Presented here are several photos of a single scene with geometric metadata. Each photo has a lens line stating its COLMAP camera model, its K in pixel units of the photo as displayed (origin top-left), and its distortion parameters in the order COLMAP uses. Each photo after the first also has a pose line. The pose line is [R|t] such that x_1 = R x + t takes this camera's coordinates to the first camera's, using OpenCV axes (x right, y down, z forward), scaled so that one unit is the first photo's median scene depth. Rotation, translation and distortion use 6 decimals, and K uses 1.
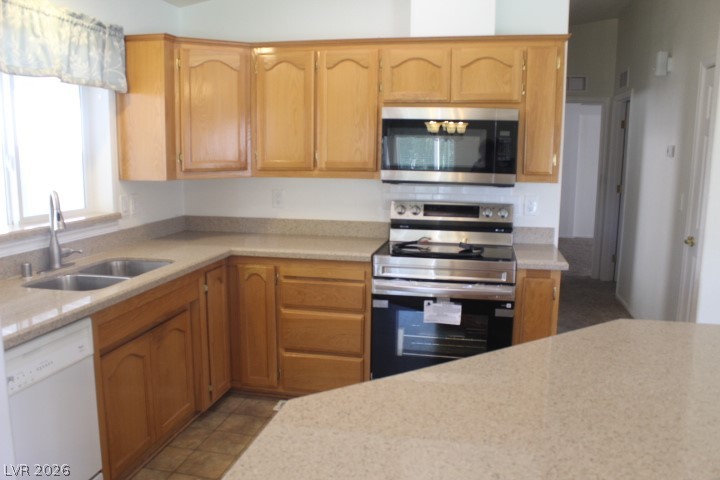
lens RADIAL K [[605.7, 0, 355.1], [0, 605.7, 246.1], [0, 0, 1]] dist [-0.167679, 0.144680]
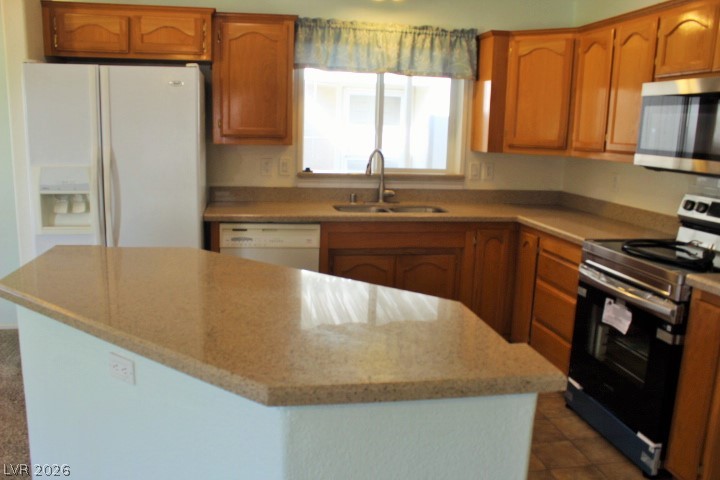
lens RADIAL K [[605.7, 0, 355.1], [0, 605.7, 246.1], [0, 0, 1]] dist [-0.167679, 0.144680]
pose [[0.377151, 0.180710, -0.908350, 0.720978], [-0.172773, 0.977290, 0.122689, -0.026047], [0.909894, 0.110666, 0.399808, 0.289390]]
